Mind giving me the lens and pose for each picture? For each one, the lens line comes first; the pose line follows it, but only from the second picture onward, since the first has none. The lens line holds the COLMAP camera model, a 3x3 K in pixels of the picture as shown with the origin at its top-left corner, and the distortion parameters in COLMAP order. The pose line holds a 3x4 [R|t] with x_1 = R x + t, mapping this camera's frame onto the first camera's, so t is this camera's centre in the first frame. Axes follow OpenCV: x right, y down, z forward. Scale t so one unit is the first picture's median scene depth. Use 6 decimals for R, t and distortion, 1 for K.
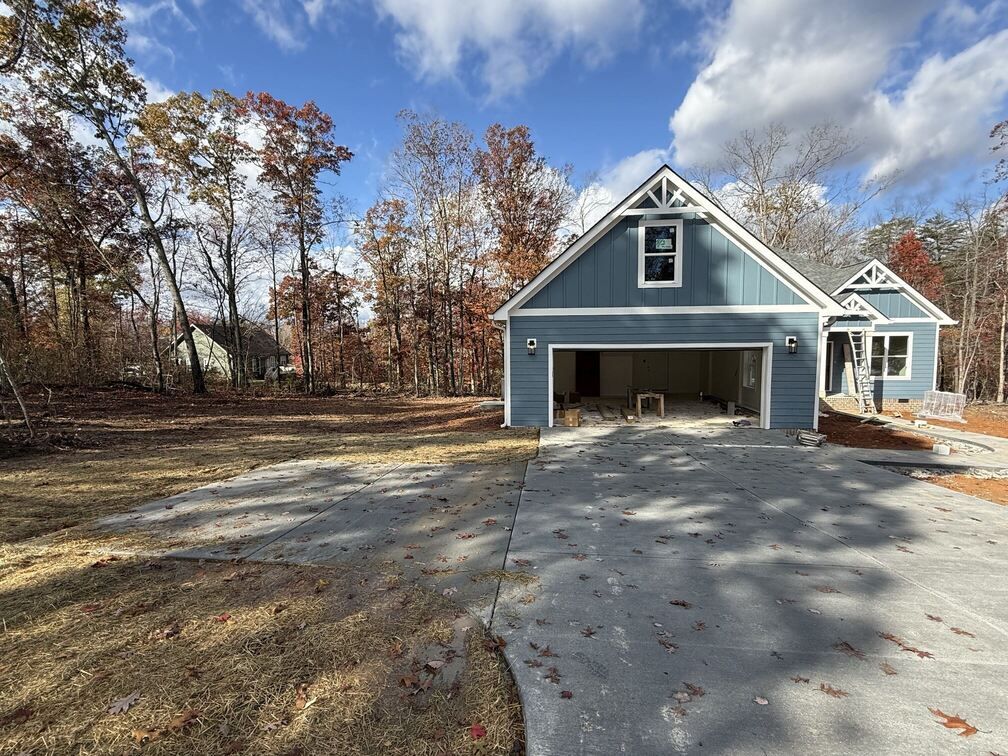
lens RADIAL K [[473.6, 0, 501.8], [0, 473.6, 374.7], [0, 0, 1]] dist [0.000283, 0.000580]
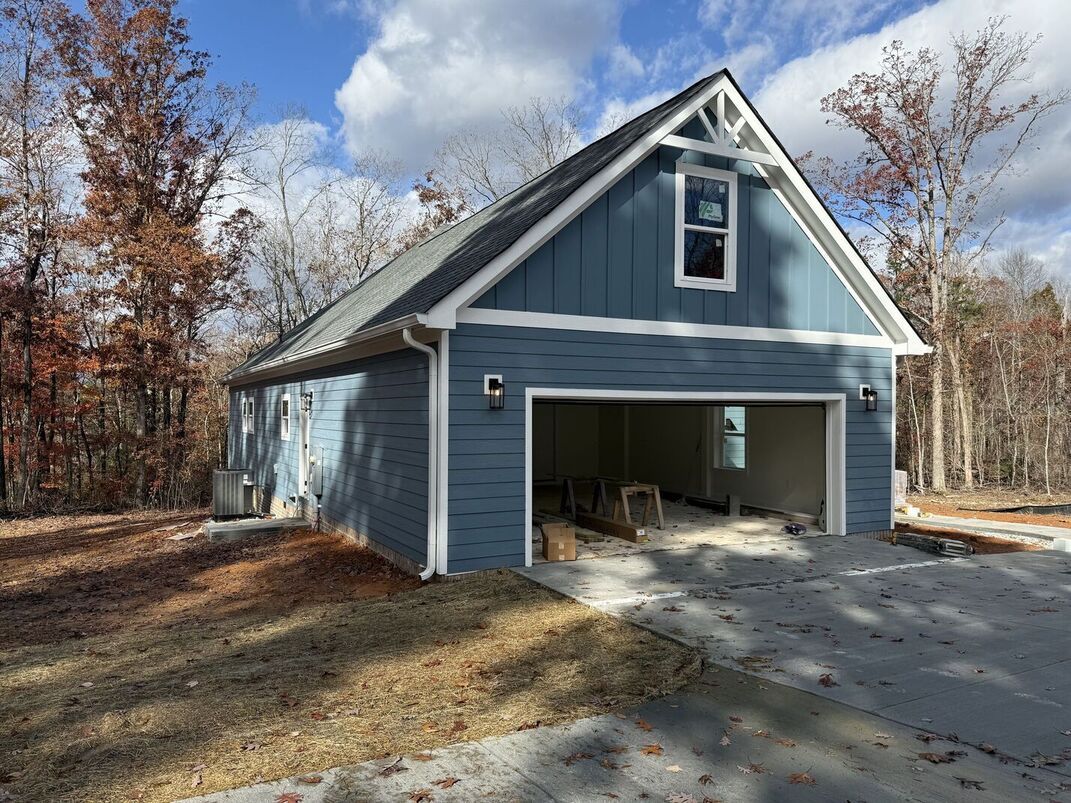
lens RADIAL K [[753.4, 0, 526.8], [0, 753.4, 405.9], [0, 0, 1]] dist [0.089452, -0.003867]
pose [[0.838354, 0.013441, 0.544960, -0.306490], [0.027514, 0.997378, -0.066926, 0.003700], [-0.544431, 0.071102, 0.835787, 0.375508]]
